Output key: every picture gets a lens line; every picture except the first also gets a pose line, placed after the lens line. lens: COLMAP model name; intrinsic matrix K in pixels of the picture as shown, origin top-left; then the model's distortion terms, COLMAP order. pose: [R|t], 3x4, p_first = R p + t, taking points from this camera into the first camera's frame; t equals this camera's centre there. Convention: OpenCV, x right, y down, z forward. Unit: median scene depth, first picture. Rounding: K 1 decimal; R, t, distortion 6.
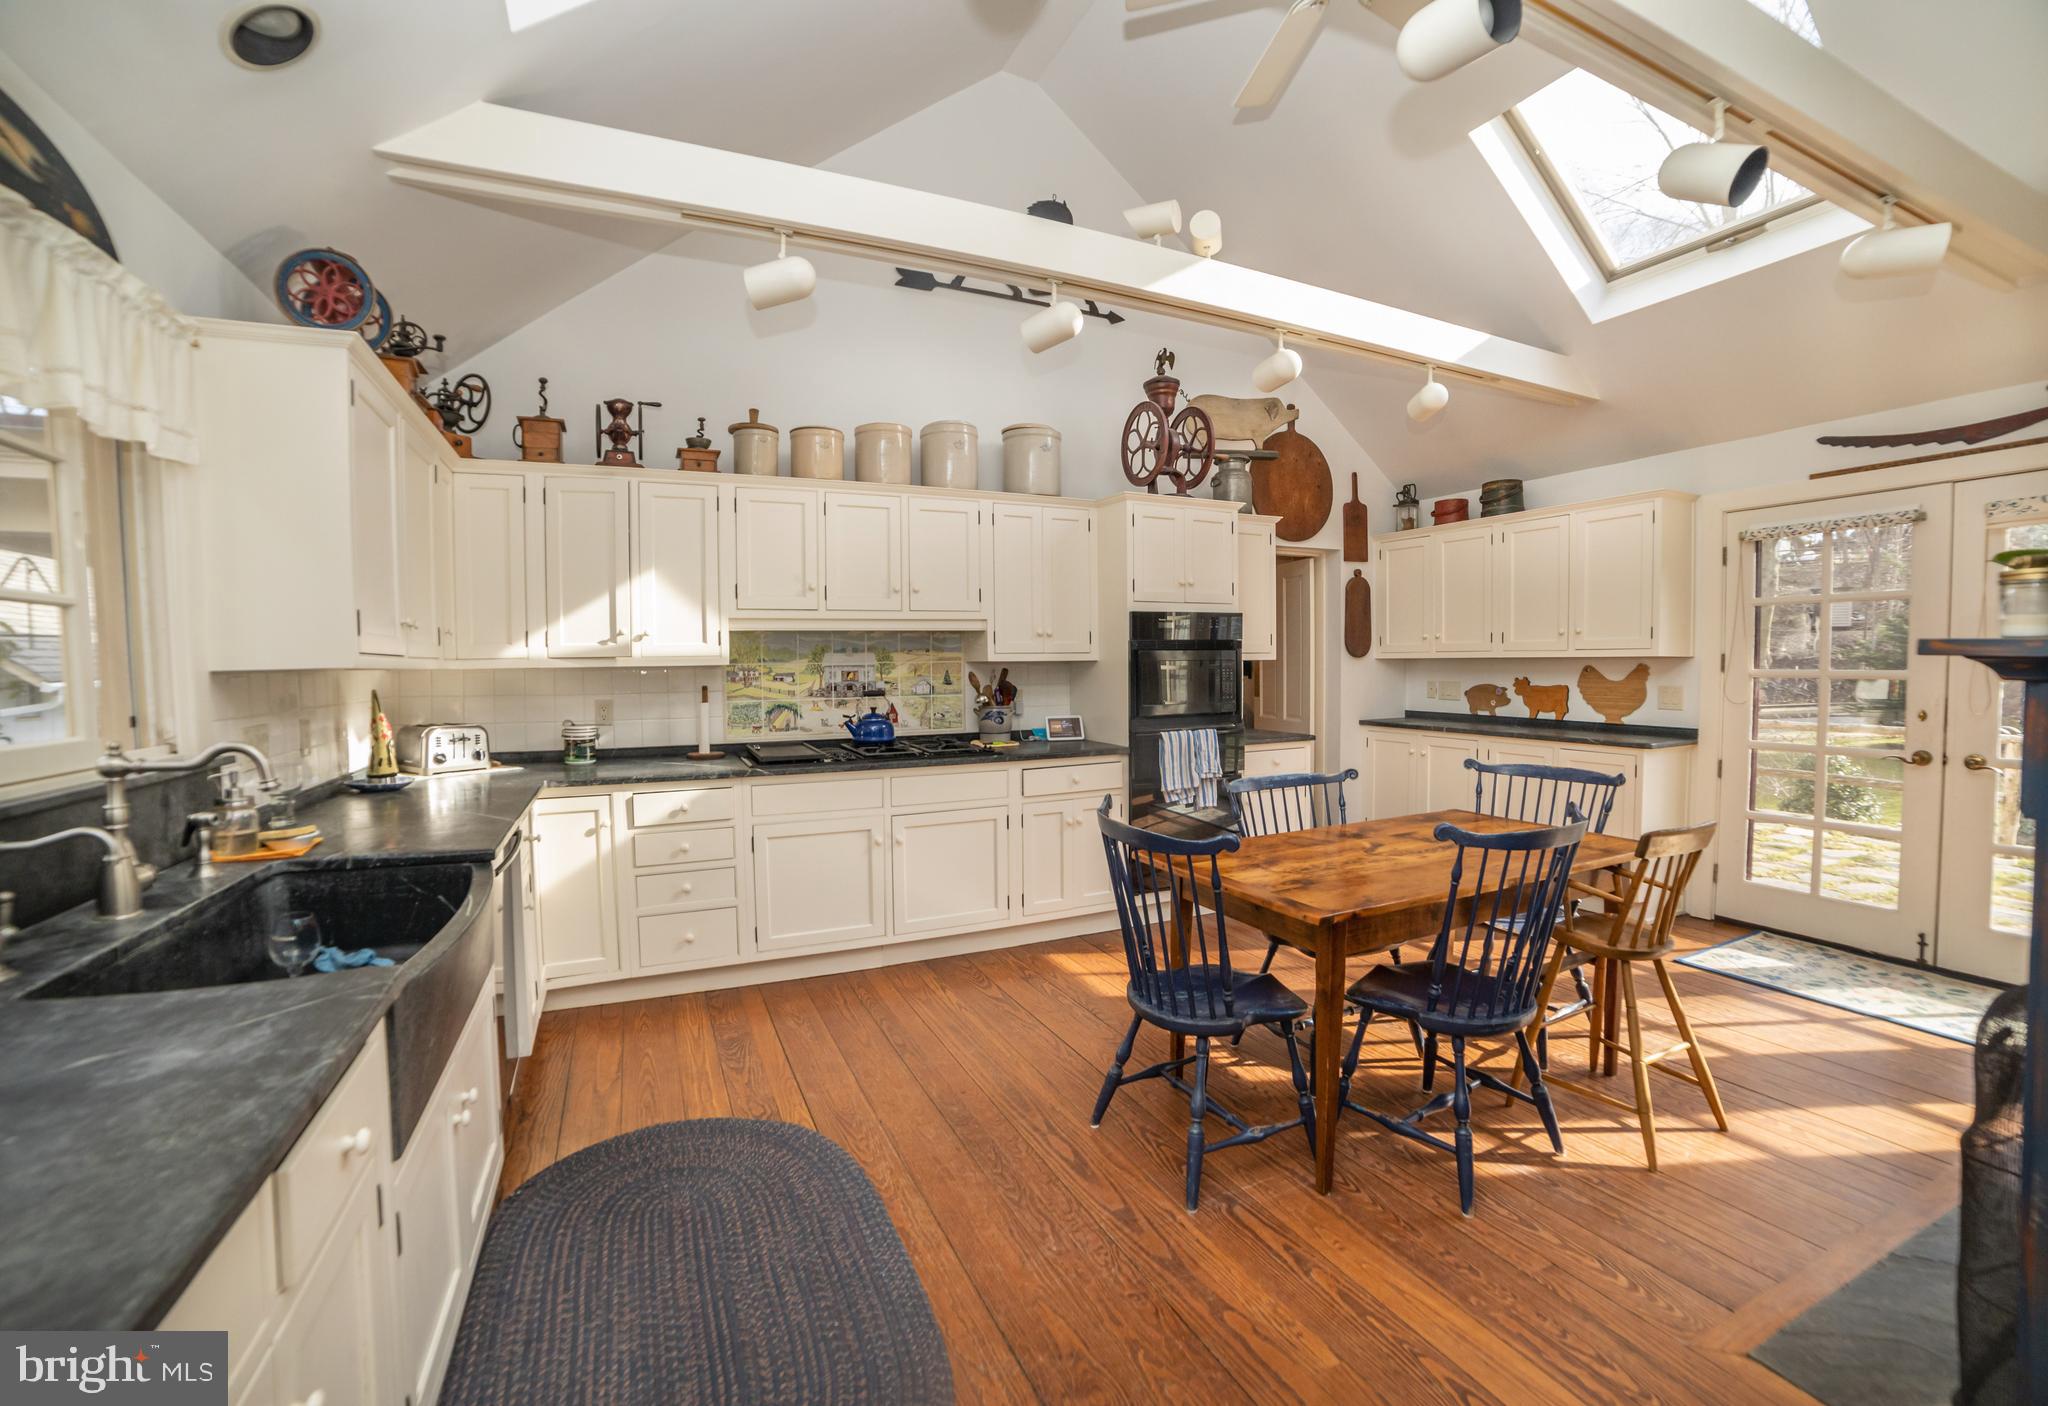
lens RADIAL K [[828.0, 0, 987.9], [0, 828.0, 694.9], [0, 0, 1]] dist [-0.090049, 0.026591]
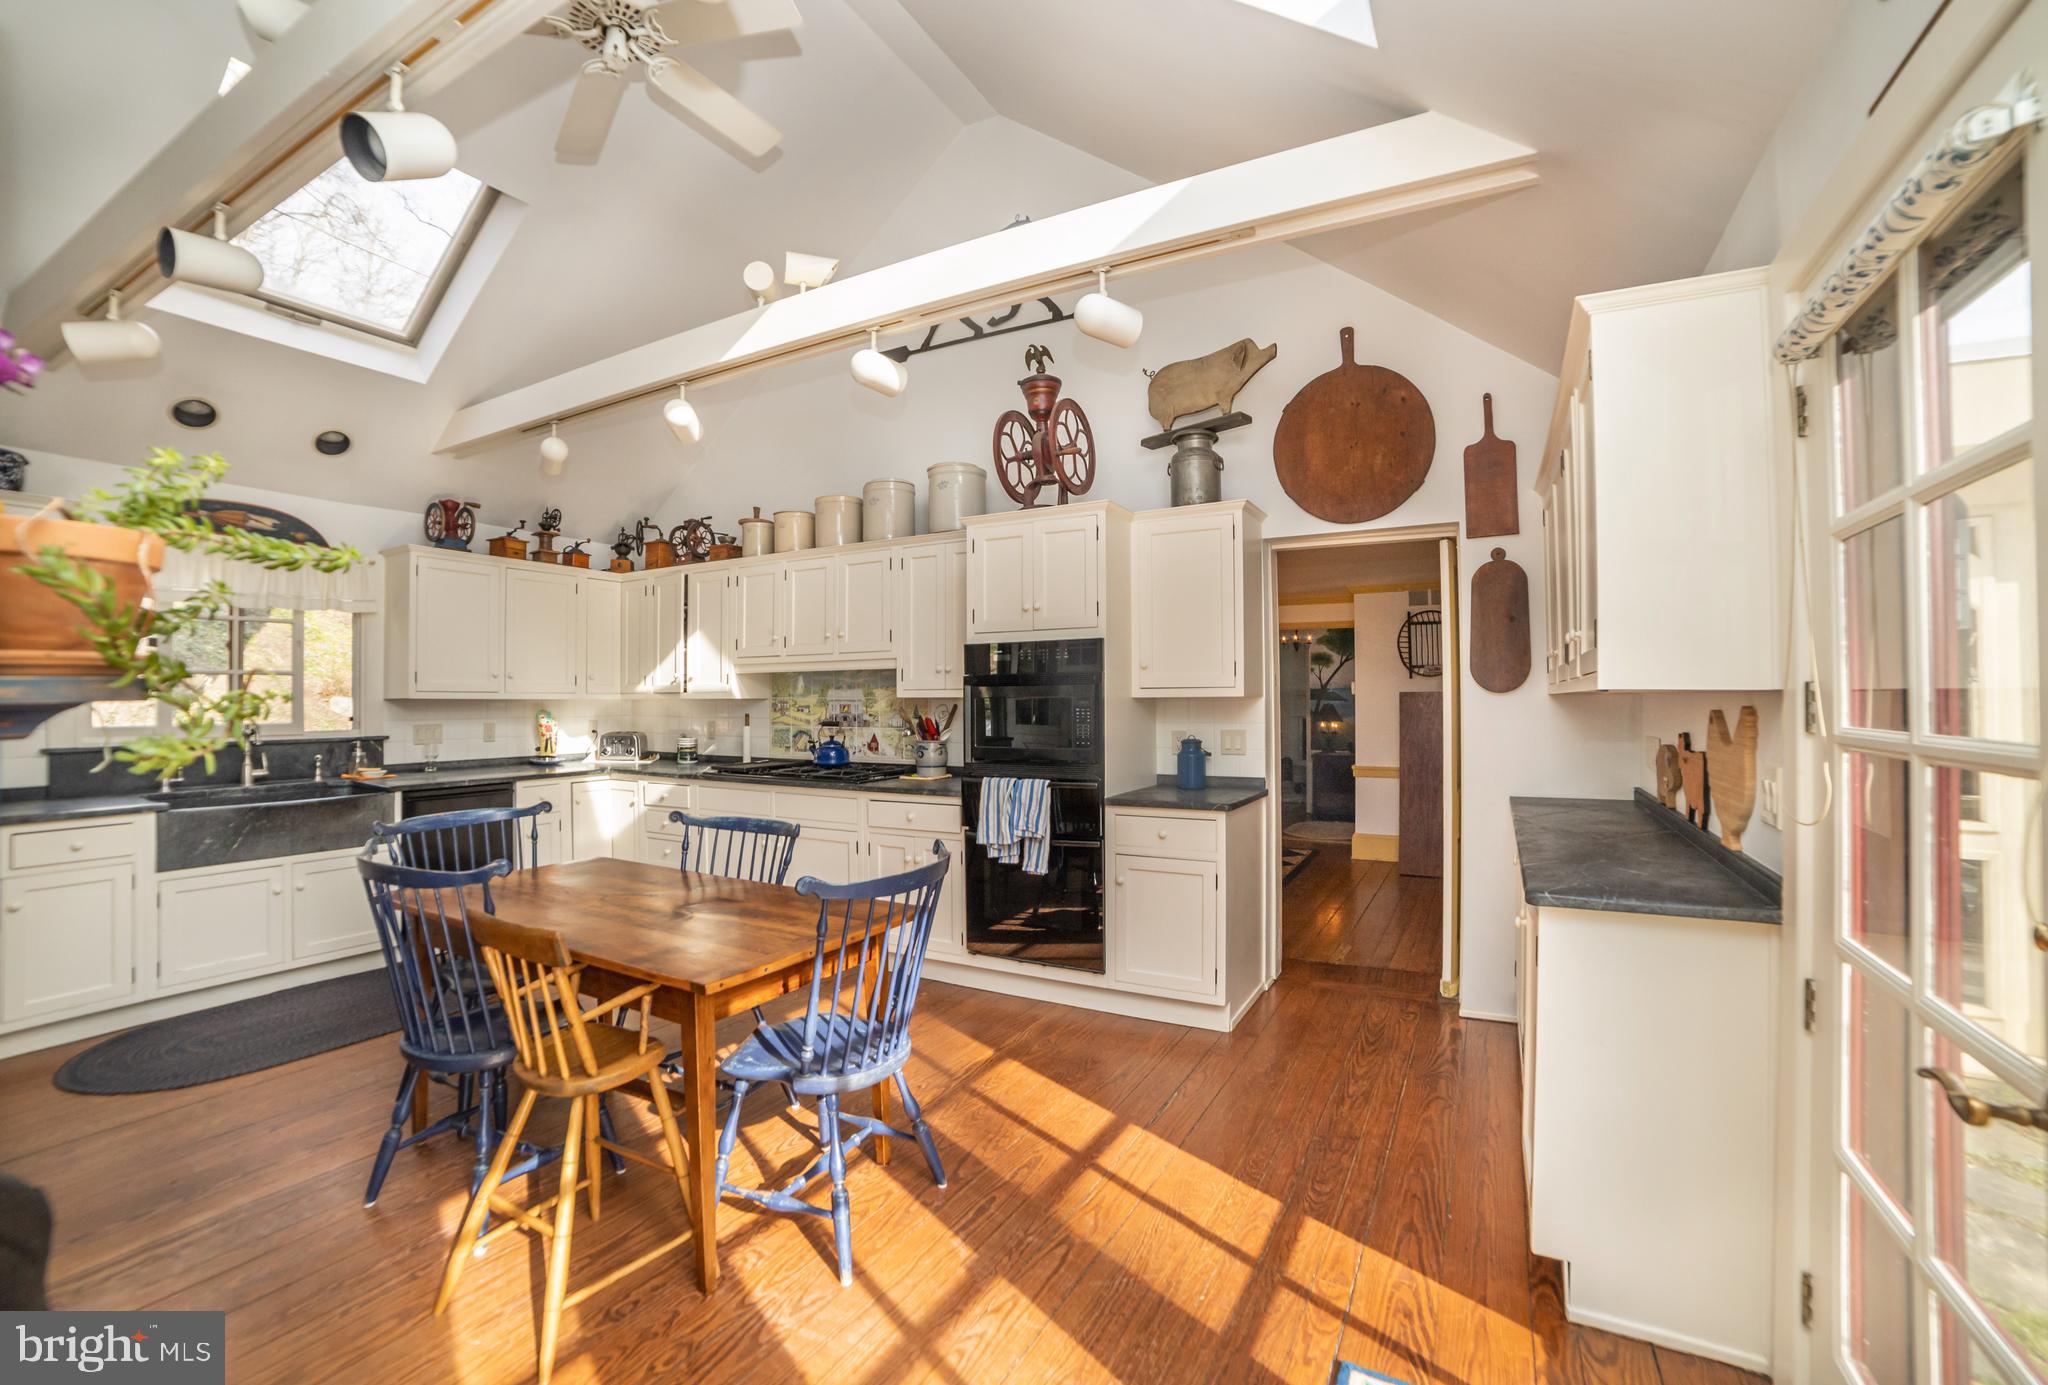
lens RADIAL K [[871.8, 0, 988.7], [0, 871.8, 687.4], [0, 0, 1]] dist [-0.127309, 0.056669]
pose [[0.594859, -0.003638, -0.803822, 0.954227], [-0.036920, 0.998811, -0.031843, -0.021617], [0.802981, 0.048619, 0.594018, 0.430285]]
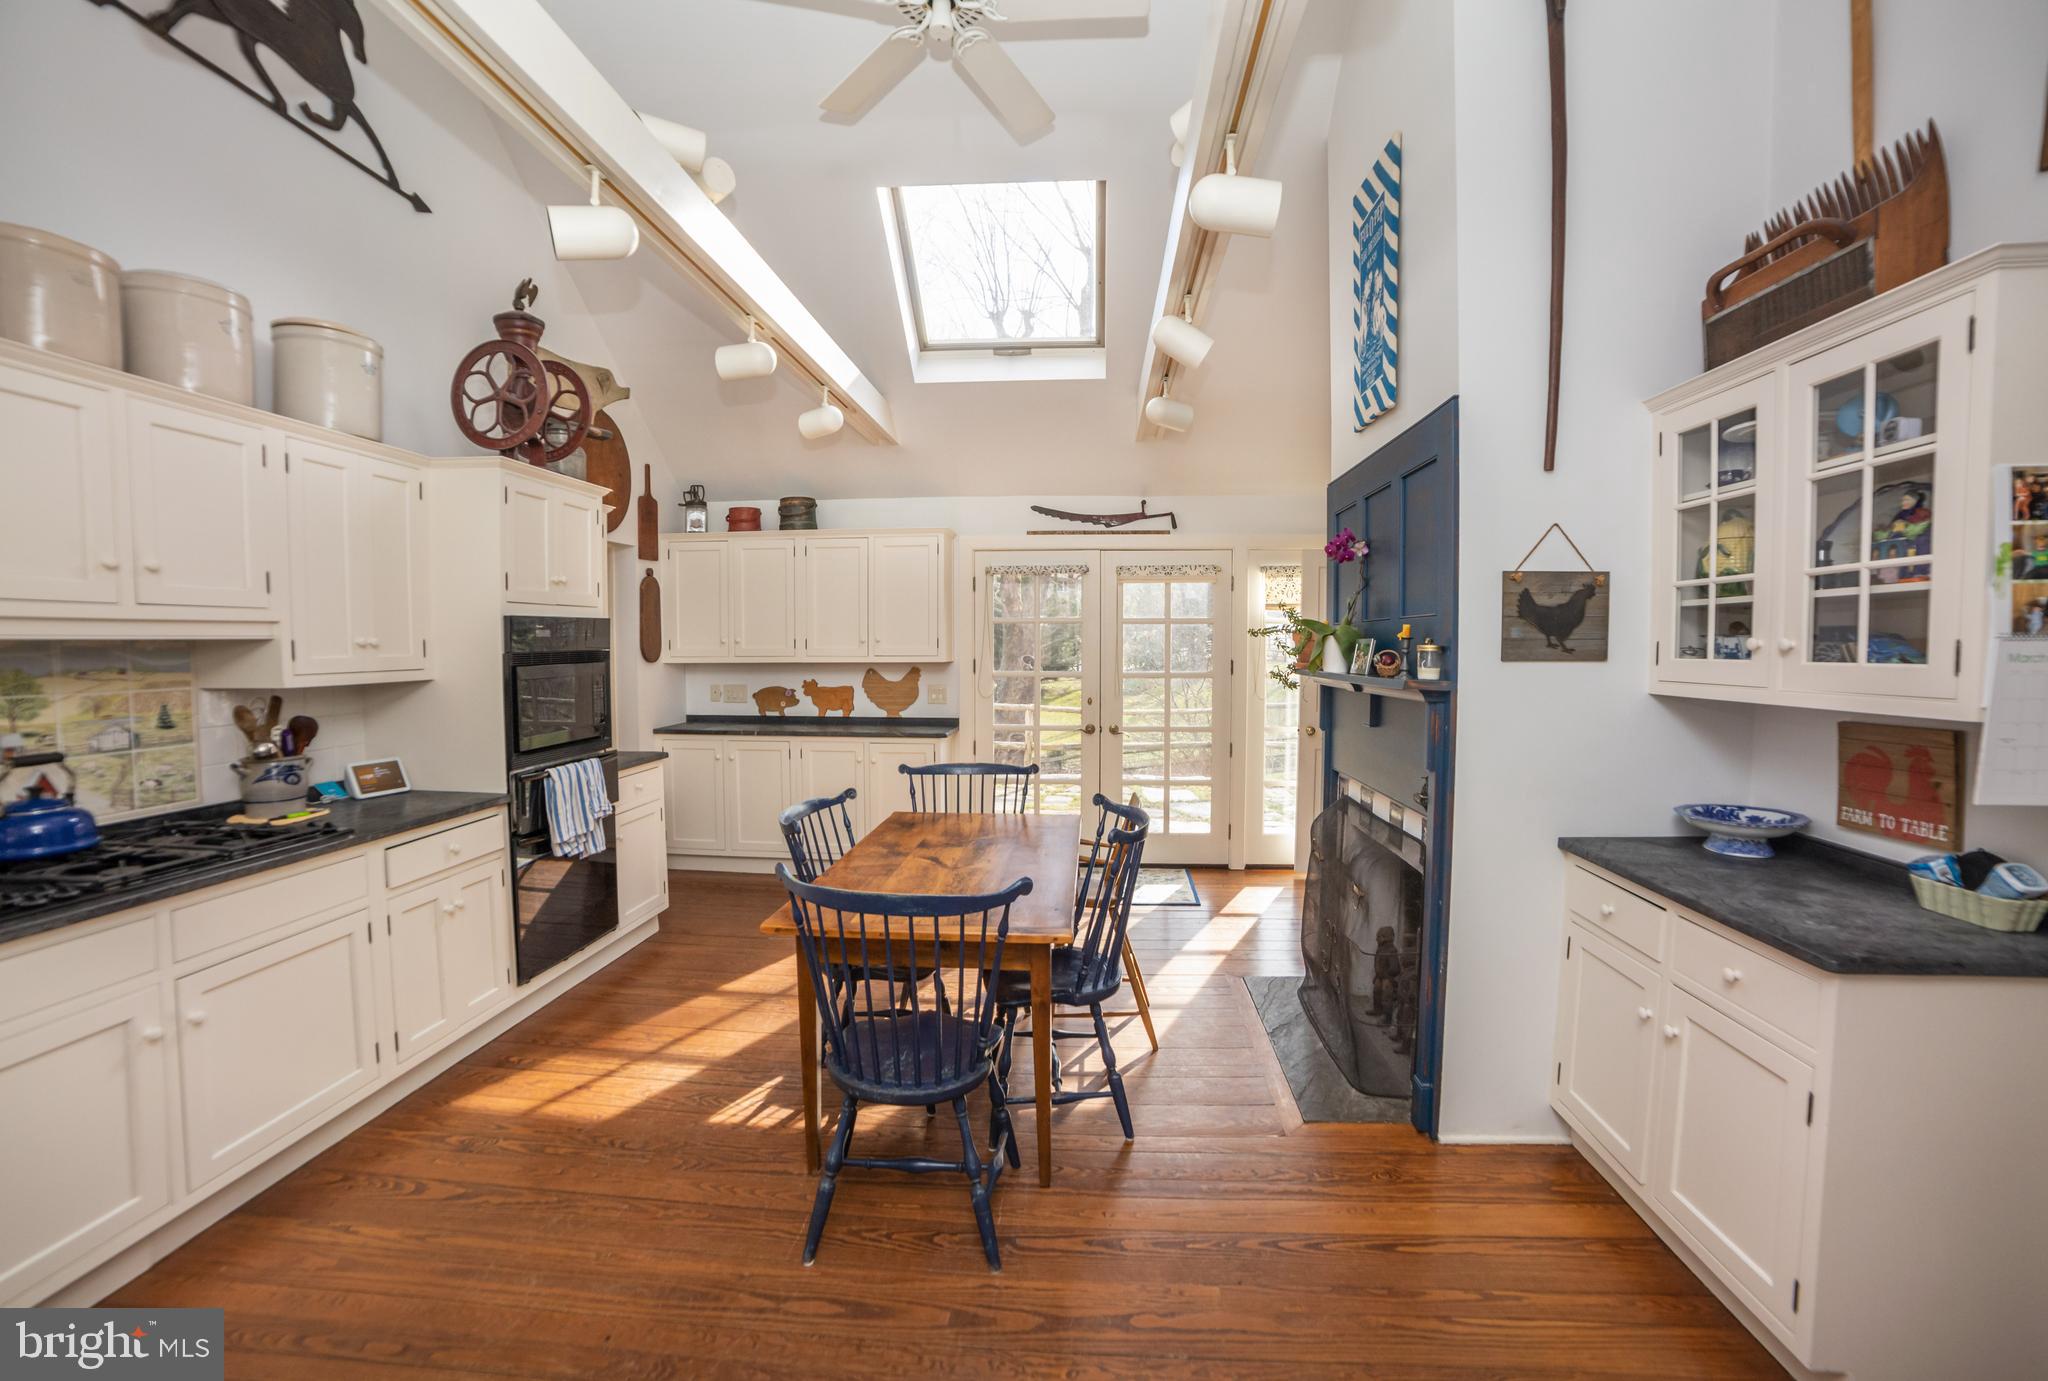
lens RADIAL K [[871.8, 0, 988.7], [0, 871.8, 685.4], [0, 0, 1]] dist [-0.127309, 0.056669]
pose [[0.501275, -0.038007, 0.864453, -0.266613], [0.036124, 0.999083, 0.022979, -0.037204], [-0.864534, 0.019708, 0.502189, 0.223927]]
